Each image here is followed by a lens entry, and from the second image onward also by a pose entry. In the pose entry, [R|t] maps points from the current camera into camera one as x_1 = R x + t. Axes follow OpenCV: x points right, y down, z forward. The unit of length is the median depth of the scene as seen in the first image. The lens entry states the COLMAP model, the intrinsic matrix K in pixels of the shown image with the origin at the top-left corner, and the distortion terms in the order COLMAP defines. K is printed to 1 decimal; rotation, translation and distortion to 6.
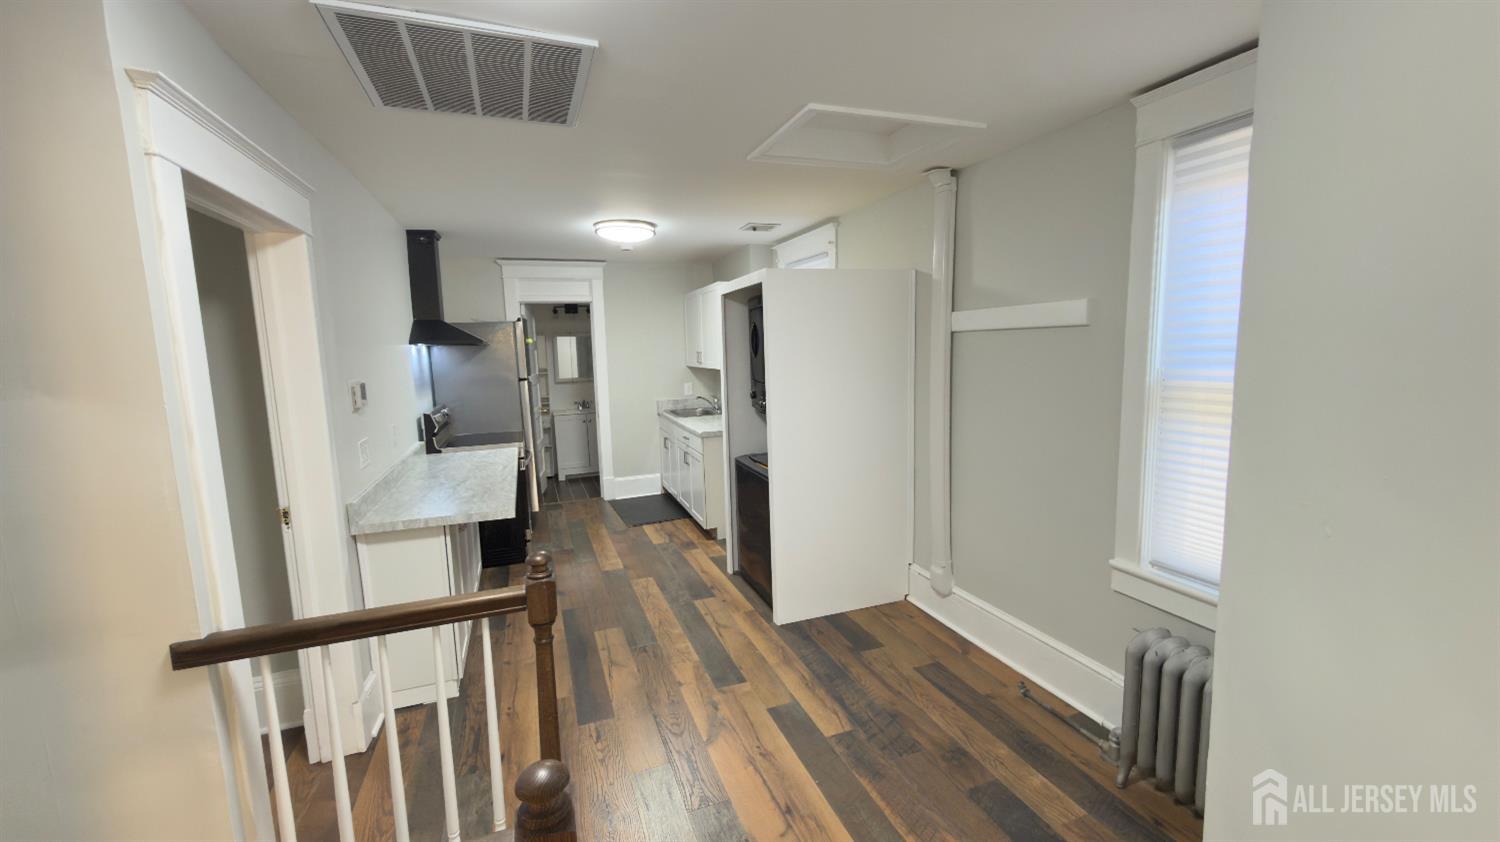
lens RADIAL K [[595.6, 0, 751.6], [0, 595.6, 421.3], [0, 0, 1]] dist [-0.000847, 0.000305]
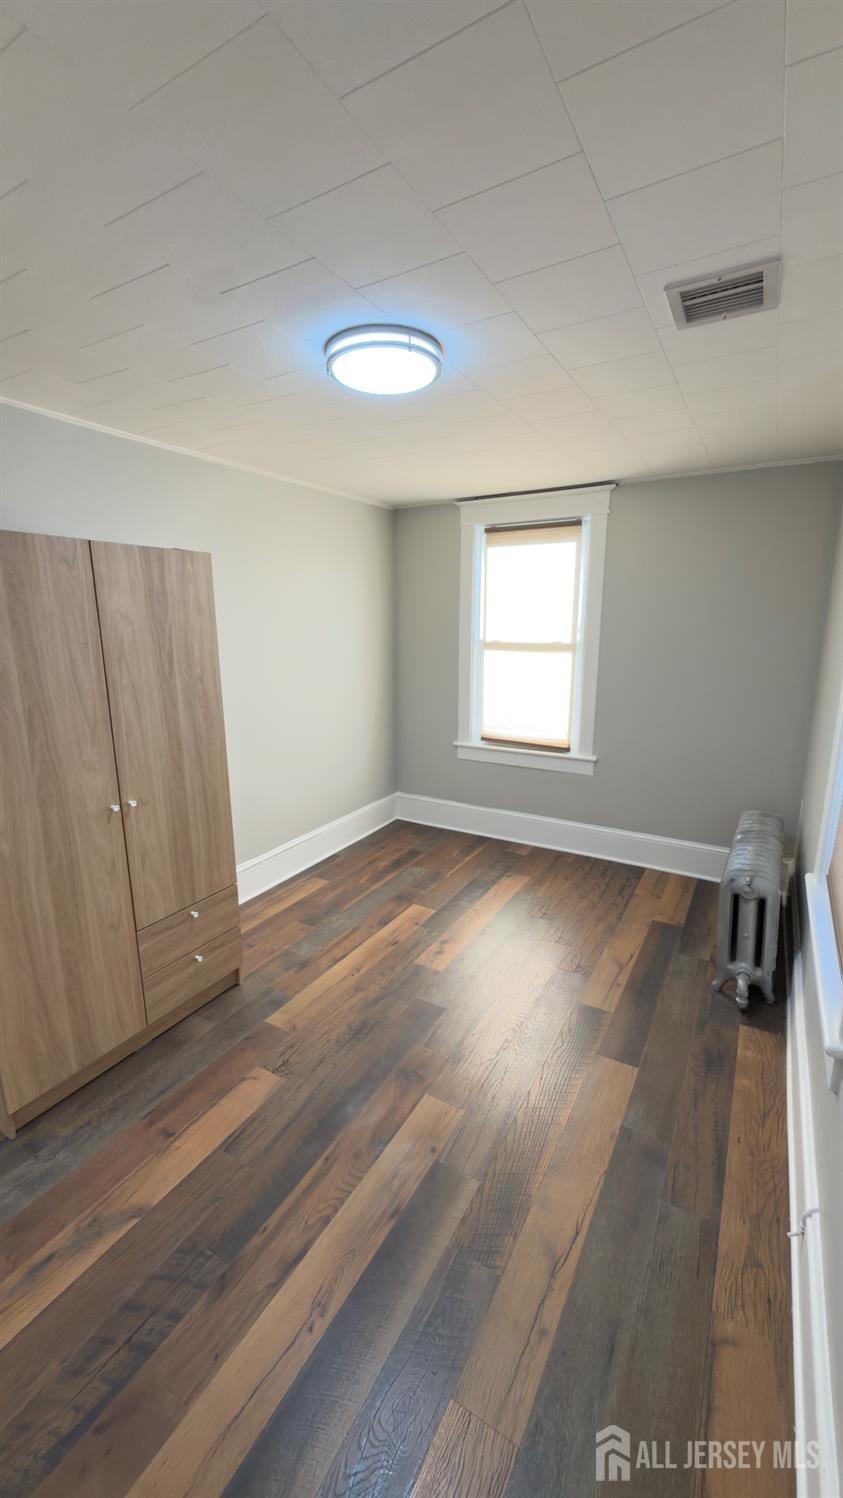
lens RADIAL K [[594.8, 0, 423.3], [0, 594.8, 752.8], [0, 0, 1]] dist [-0.000847, 0.000305]
pose [[-0.627014, -0.138893, 0.766526, -0.405733], [0.119146, 0.955302, 0.270560, -0.172027], [-0.769843, 0.260973, -0.582439, 1.282761]]
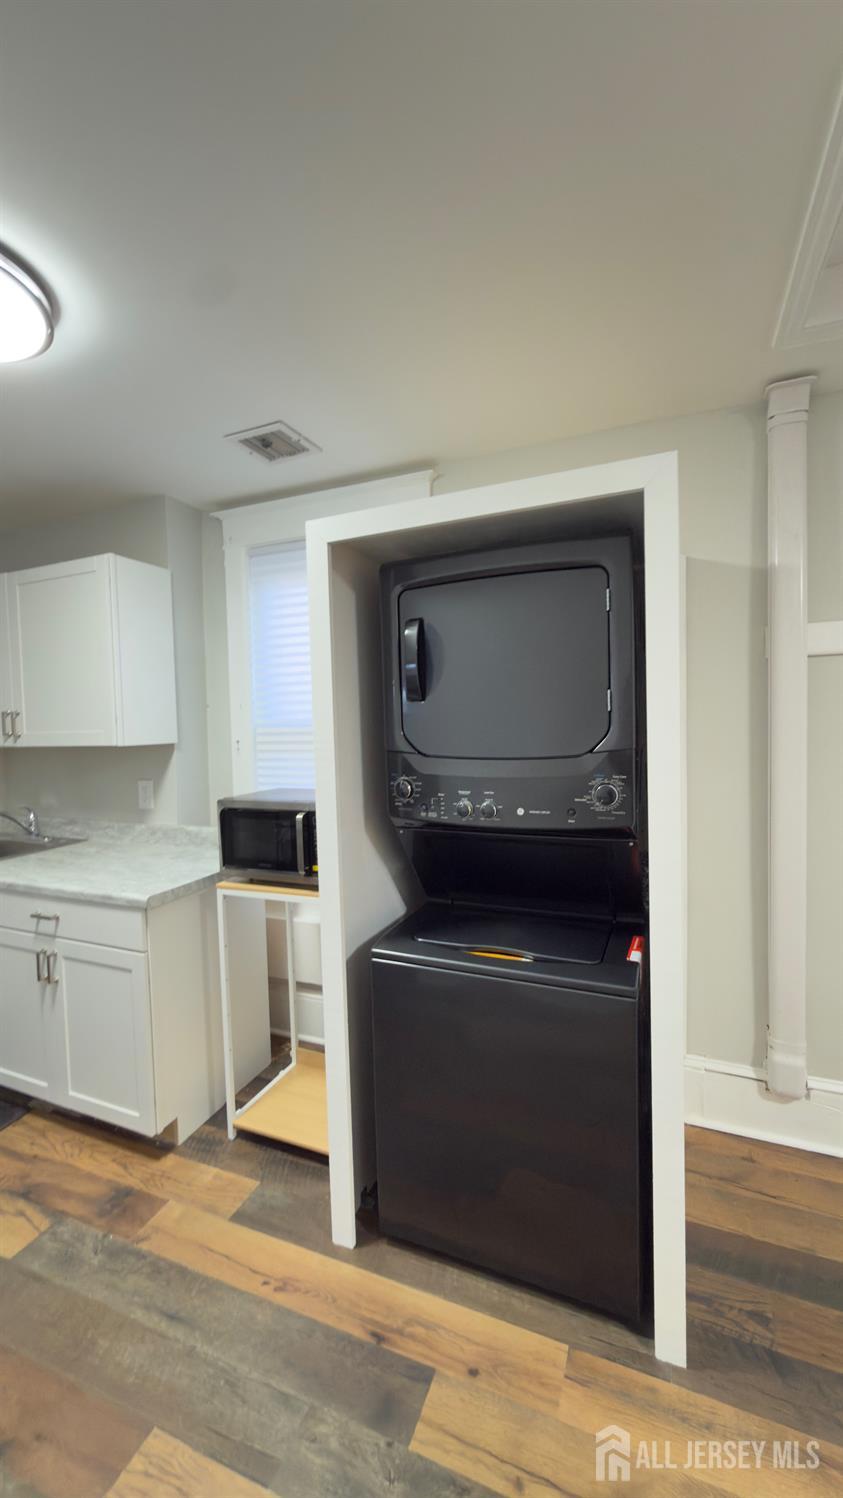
lens RADIAL K [[594.8, 0, 421.8], [0, 594.8, 751.6], [0, 0, 1]] dist [-0.000847, 0.000305]
pose [[0.681963, -0.031400, 0.730712, -0.333007], [0.100293, 0.993655, -0.050904, -0.055631], [-0.724477, 0.108000, 0.680785, 0.781783]]
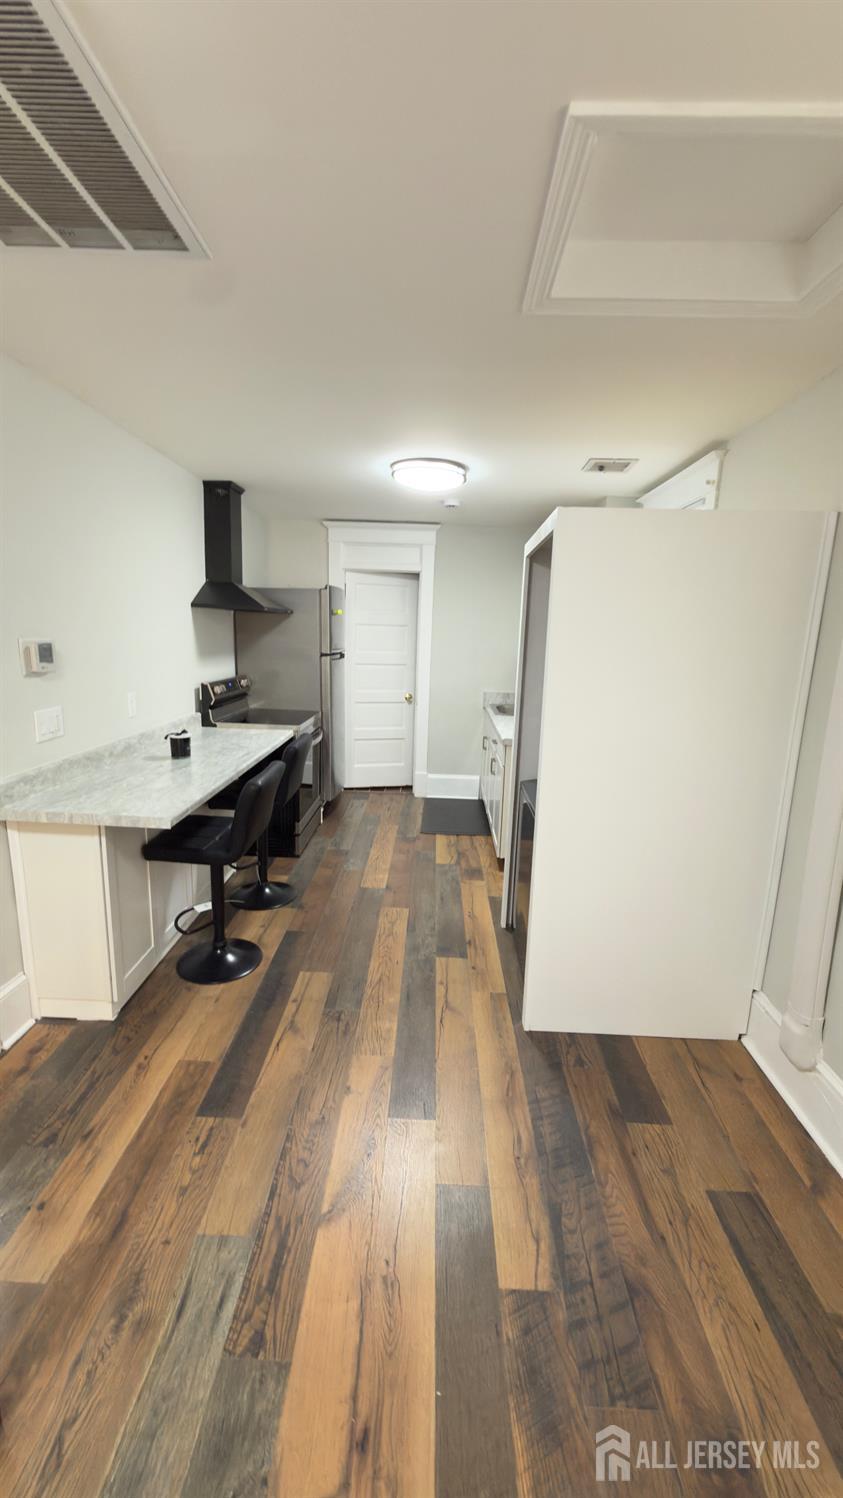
lens RADIAL K [[594.8, 0, 426.1], [0, 594.8, 749.5], [0, 0, 1]] dist [-0.000847, 0.000305]
pose [[0.926787, 0.130826, -0.352066, 0.134920], [-0.105836, 0.990356, 0.089408, -0.036142], [0.360368, -0.045601, 0.931695, 0.303411]]
